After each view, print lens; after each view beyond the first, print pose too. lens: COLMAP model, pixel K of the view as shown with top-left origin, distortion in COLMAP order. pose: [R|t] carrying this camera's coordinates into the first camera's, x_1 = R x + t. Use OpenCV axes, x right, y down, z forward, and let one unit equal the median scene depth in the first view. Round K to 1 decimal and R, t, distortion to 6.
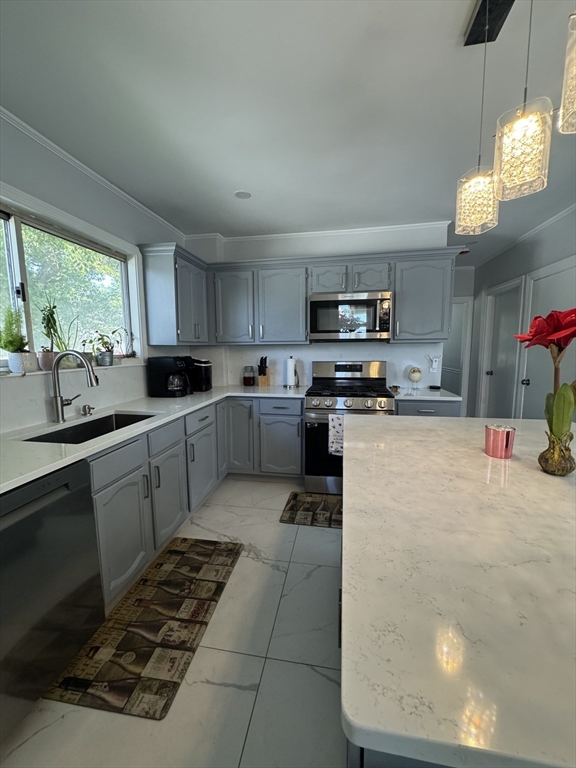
lens RADIAL K [[307.3, 0, 289.4], [0, 307.3, 385.0], [0, 0, 1]] dist [-0.006384, 0.001514]
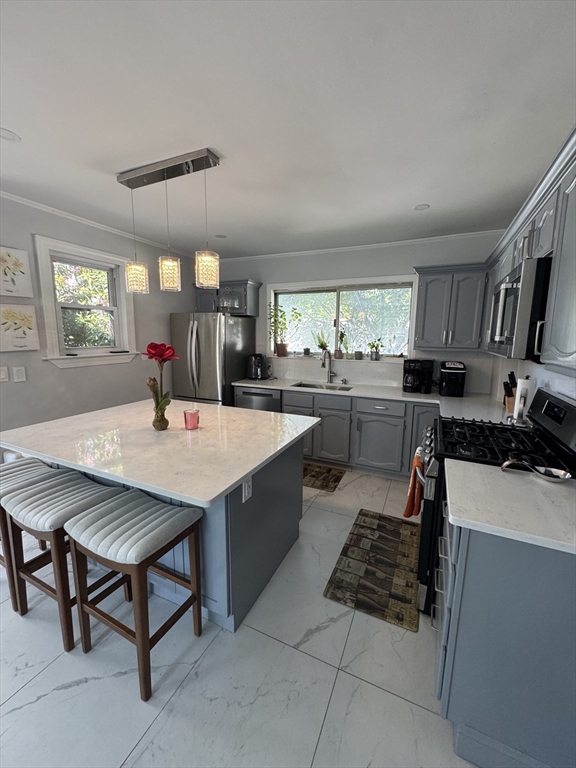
lens RADIAL K [[307.3, 0, 288.8], [0, 307.3, 384.2], [0, 0, 1]] dist [-0.006384, 0.001514]
pose [[-0.256617, 0.158942, -0.953355, 0.974841], [-0.123382, 0.972928, 0.195416, -0.180754], [0.958606, 0.167774, -0.230059, 0.861080]]
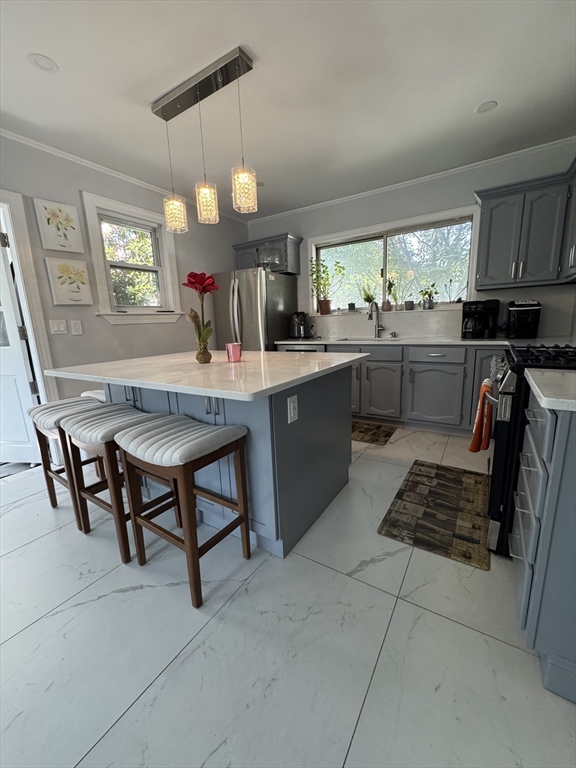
lens RADIAL K [[307.3, 0, 288.4], [0, 307.3, 384.4], [0, 0, 1]] dist [-0.006384, 0.001514]
pose [[-0.383621, 0.208289, -0.899695, 0.955653], [-0.066705, 0.965438, 0.251952, -0.037507], [0.921078, 0.156668, -0.356468, 0.865590]]
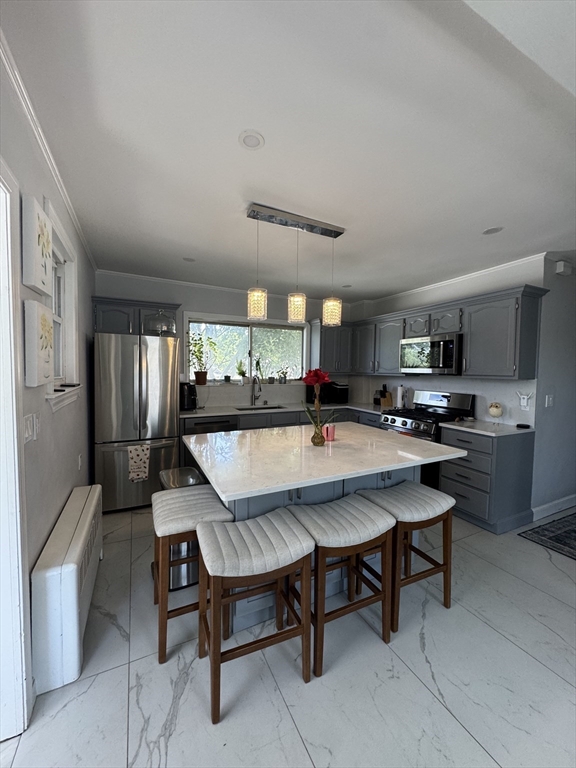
lens RADIAL K [[307.3, 0, 287.5], [0, 307.3, 383.7], [0, 0, 1]] dist [-0.006384, 0.001514]
pose [[0.588443, 0.054521, -0.806698, 0.974478], [-0.115395, 0.993173, -0.017051, -0.028363], [0.800261, 0.103123, 0.590718, -0.173818]]
